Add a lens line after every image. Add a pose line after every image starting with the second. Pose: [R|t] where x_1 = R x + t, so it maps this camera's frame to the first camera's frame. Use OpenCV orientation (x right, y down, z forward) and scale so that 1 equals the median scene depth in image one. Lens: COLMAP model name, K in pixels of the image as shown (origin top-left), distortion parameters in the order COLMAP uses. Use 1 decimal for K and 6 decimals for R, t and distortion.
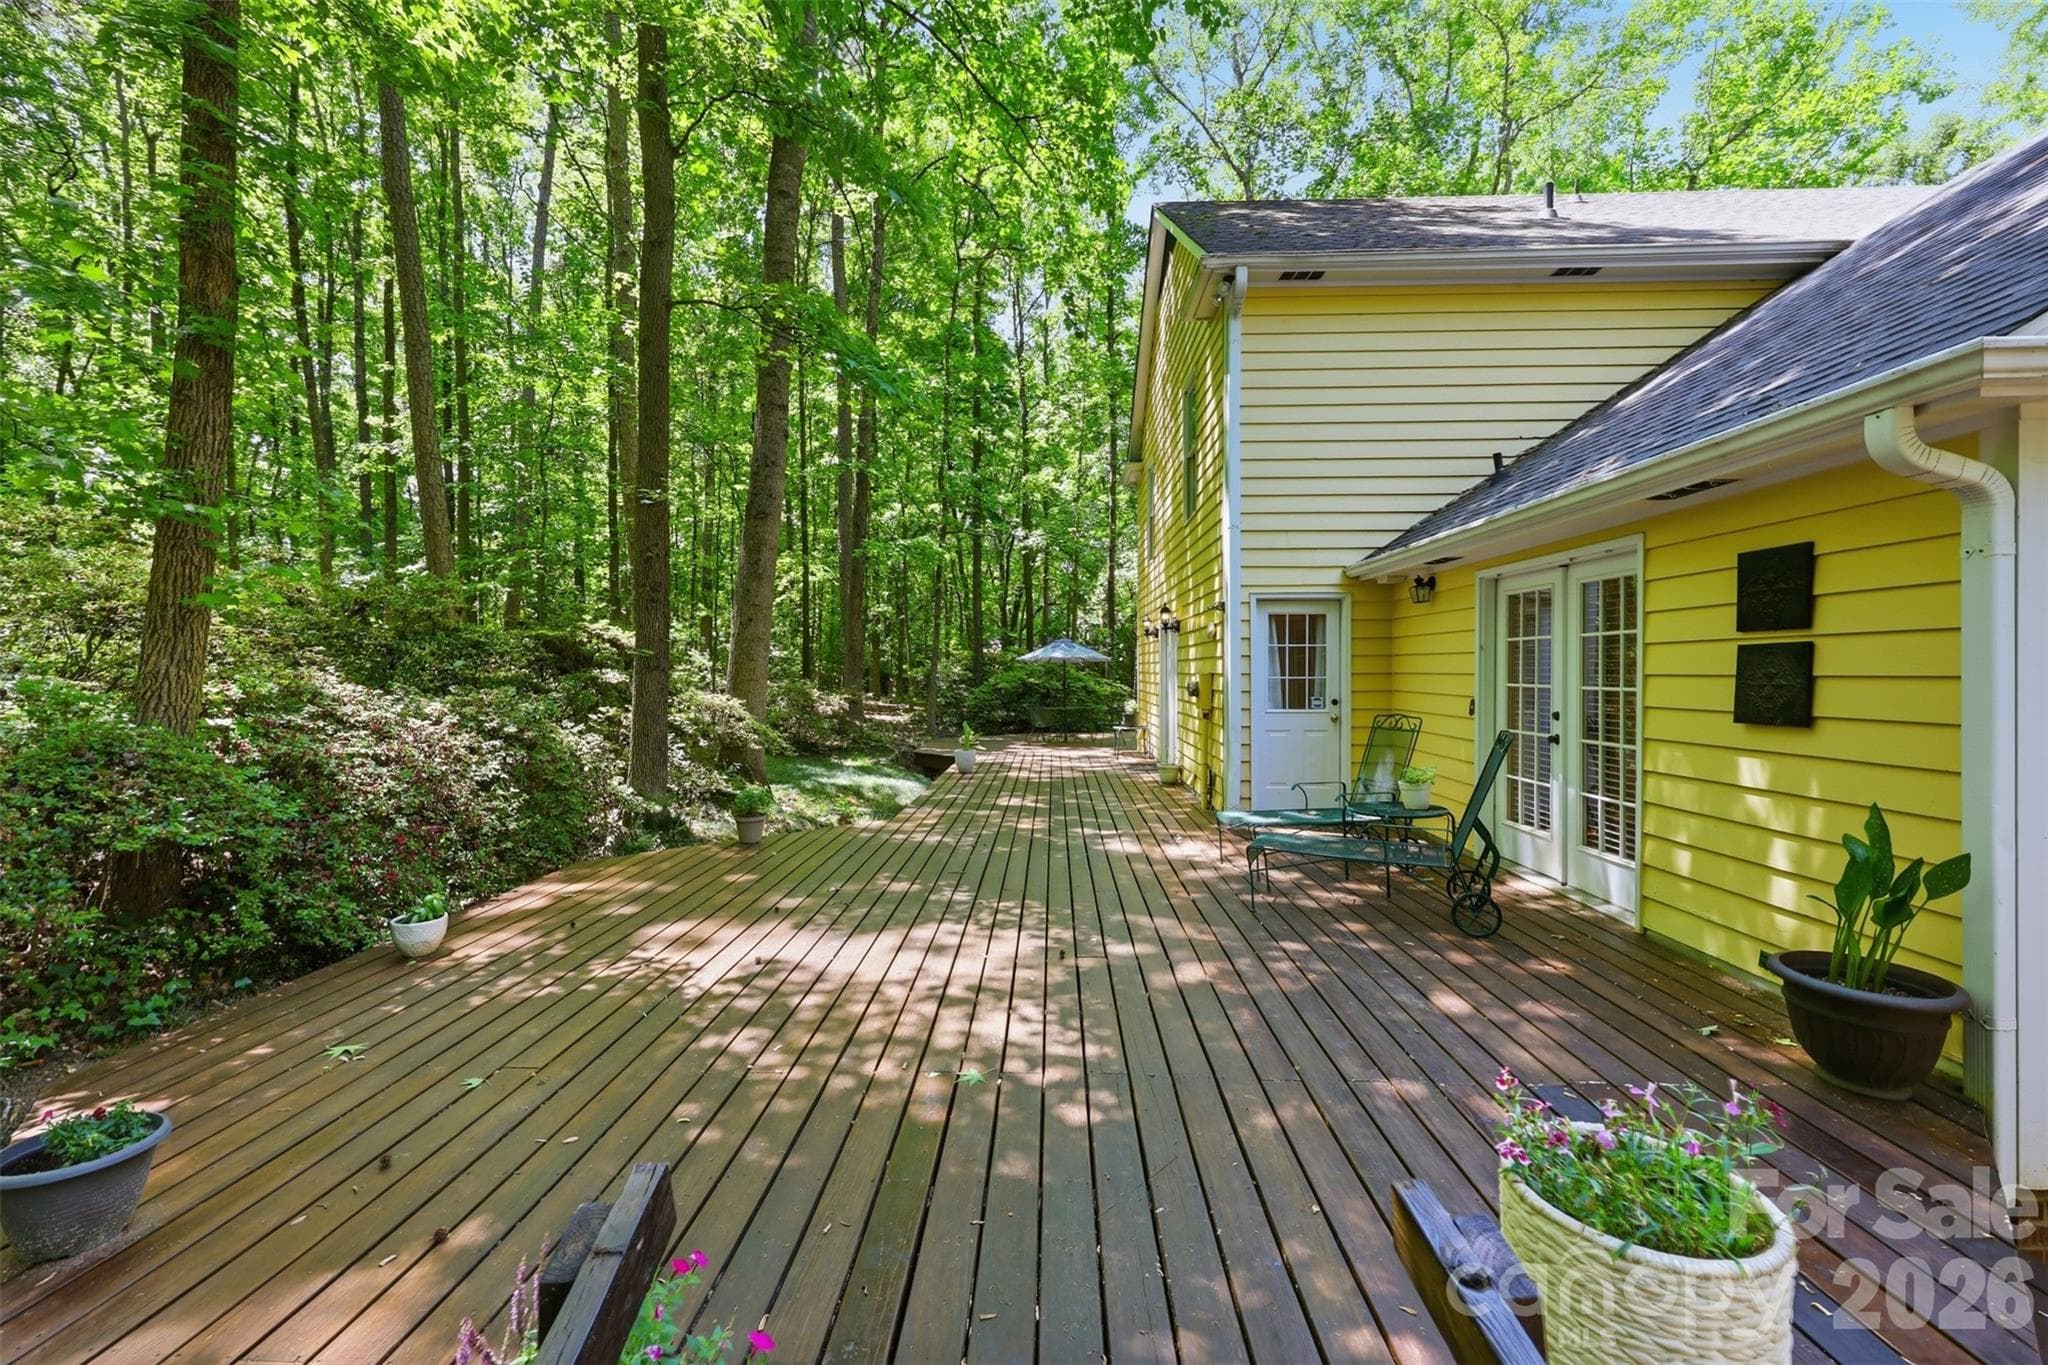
lens RADIAL K [[828.6, 0, 1024.0], [0, 828.6, 682.5], [0, 0, 1]] dist [-0.013301, 0.000245]
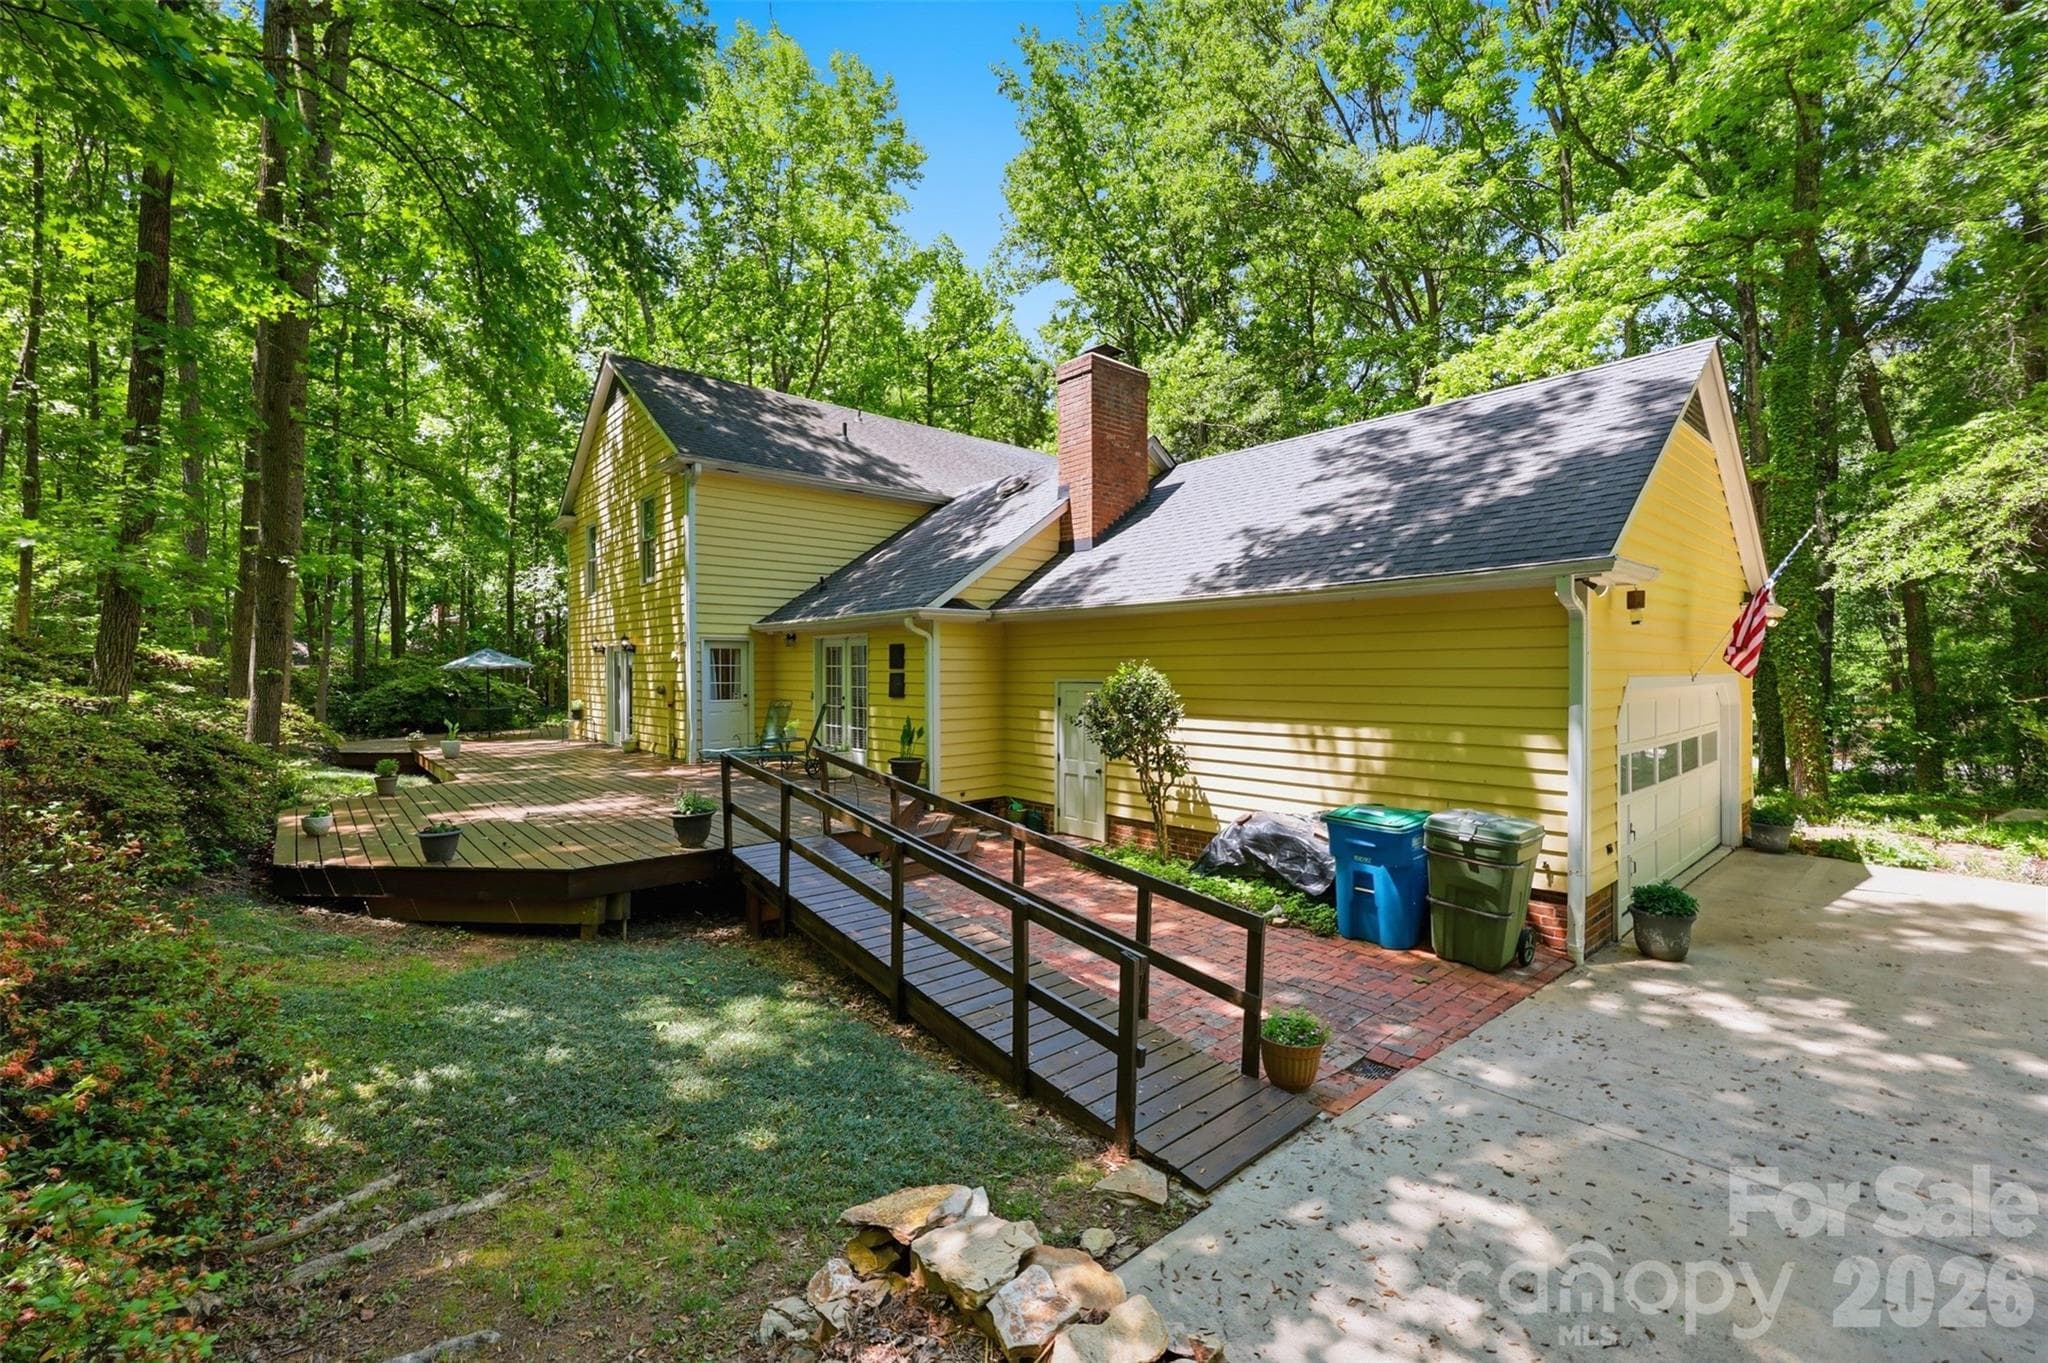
lens RADIAL K [[847.7, 0, 1024.0], [0, 847.7, 681.5], [0, 0, 1]] dist [0.001569, 0.000165]
pose [[0.733468, -0.007341, 0.679685, -0.917148], [0.008882, 0.999960, 0.001214, -0.011246], [-0.679666, 0.005146, 0.733504, -1.652106]]
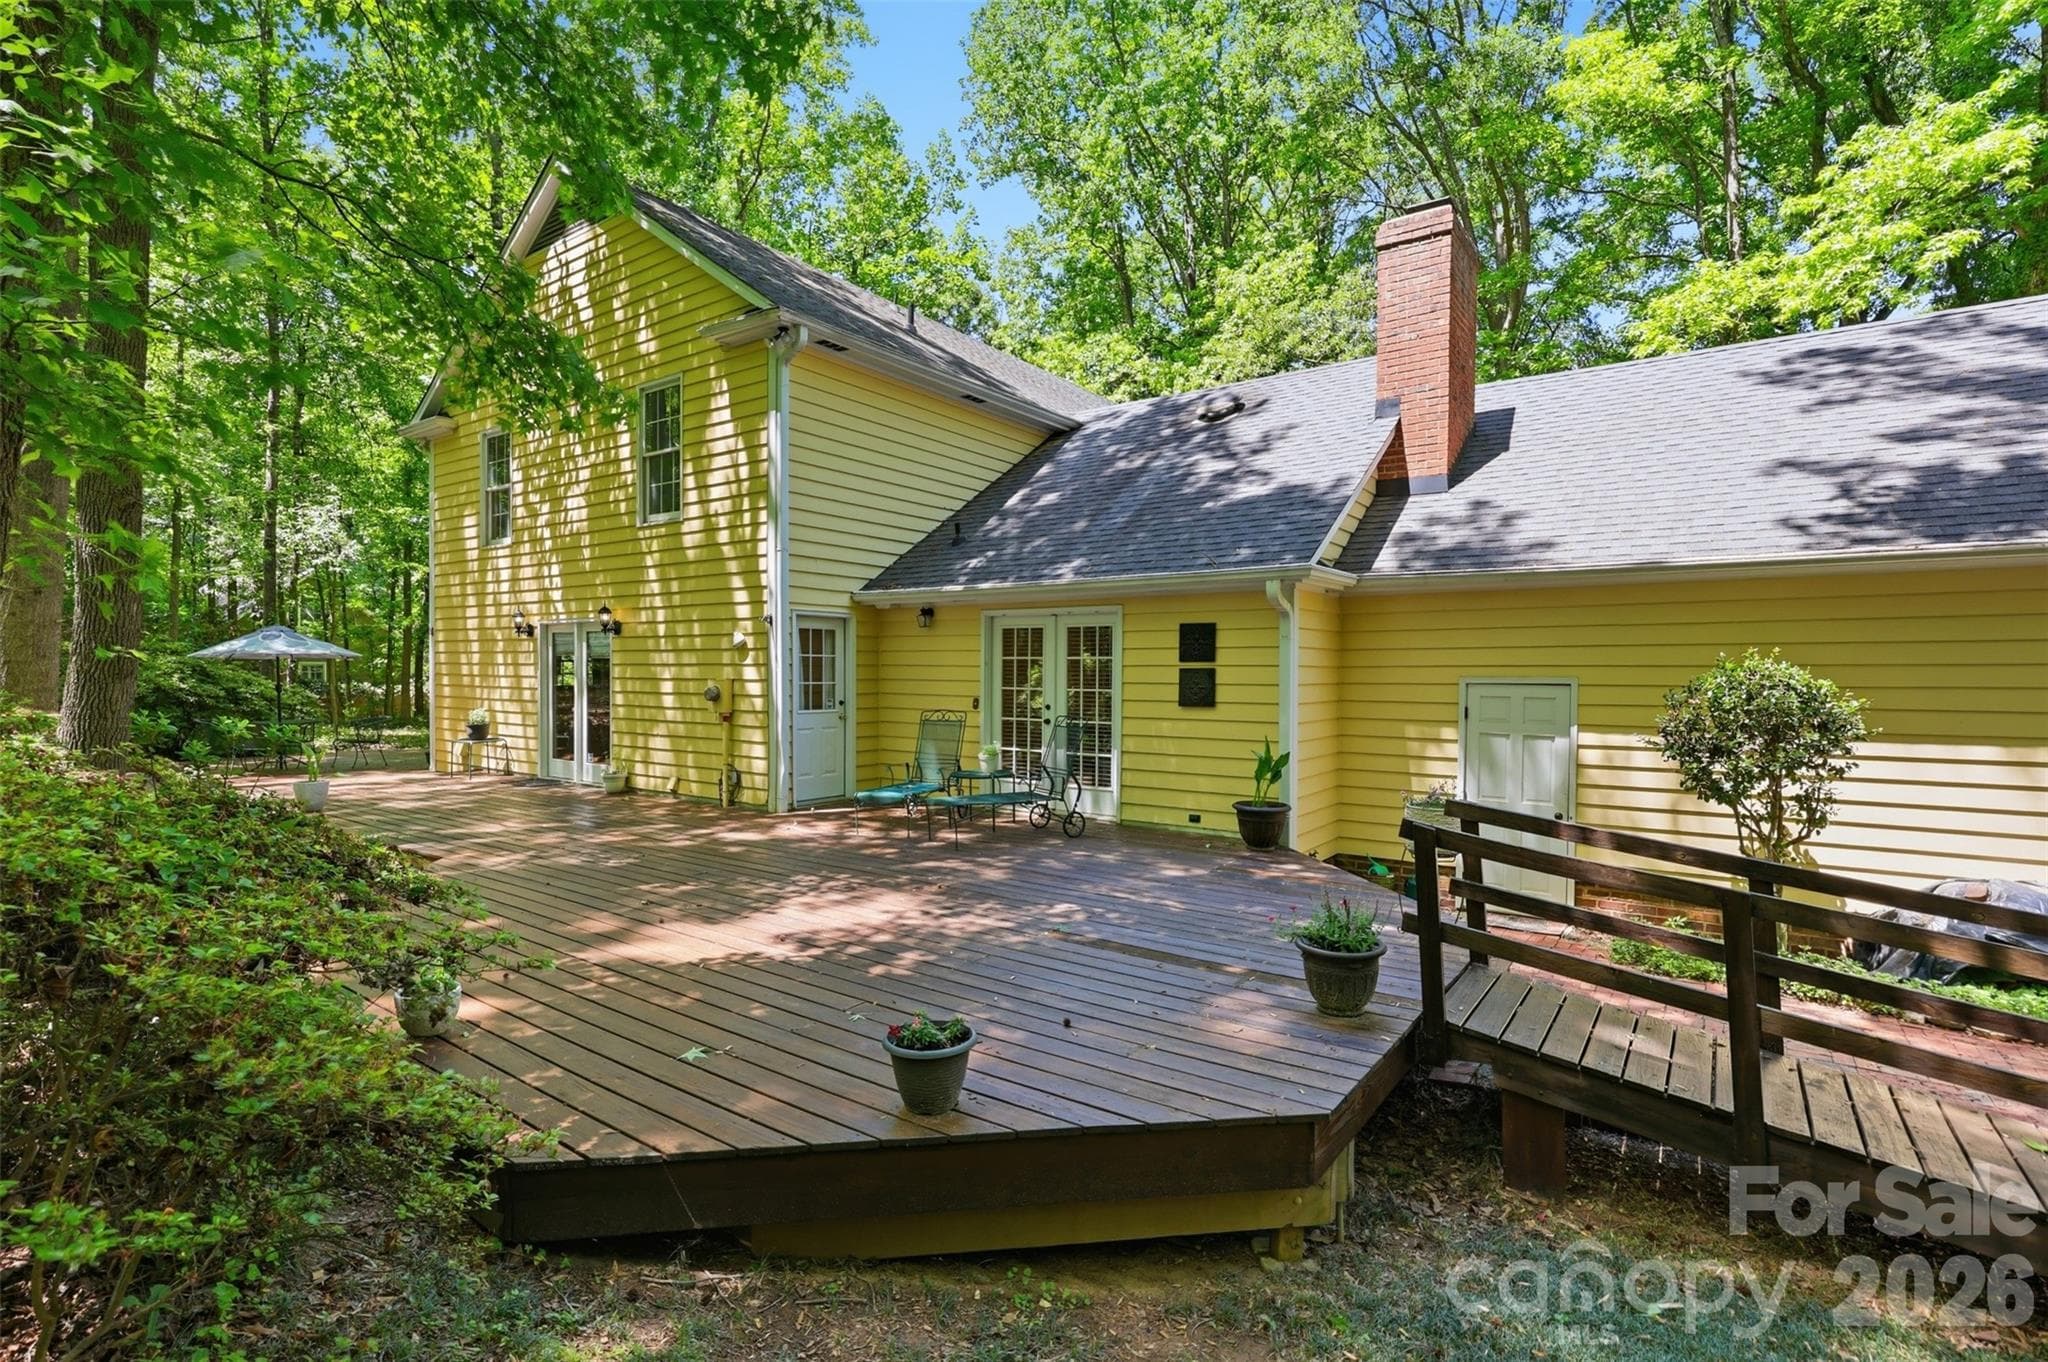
lens RADIAL K [[958.7, 0, 1024.0], [0, 958.7, 698.8], [0, 0, 1]] dist [0.002762, 0.000263]
pose [[0.559091, -0.018460, 0.828901, -1.246913], [0.004572, 0.999806, 0.019182, -0.016036], [-0.829094, -0.006935, 0.559067, -0.015994]]
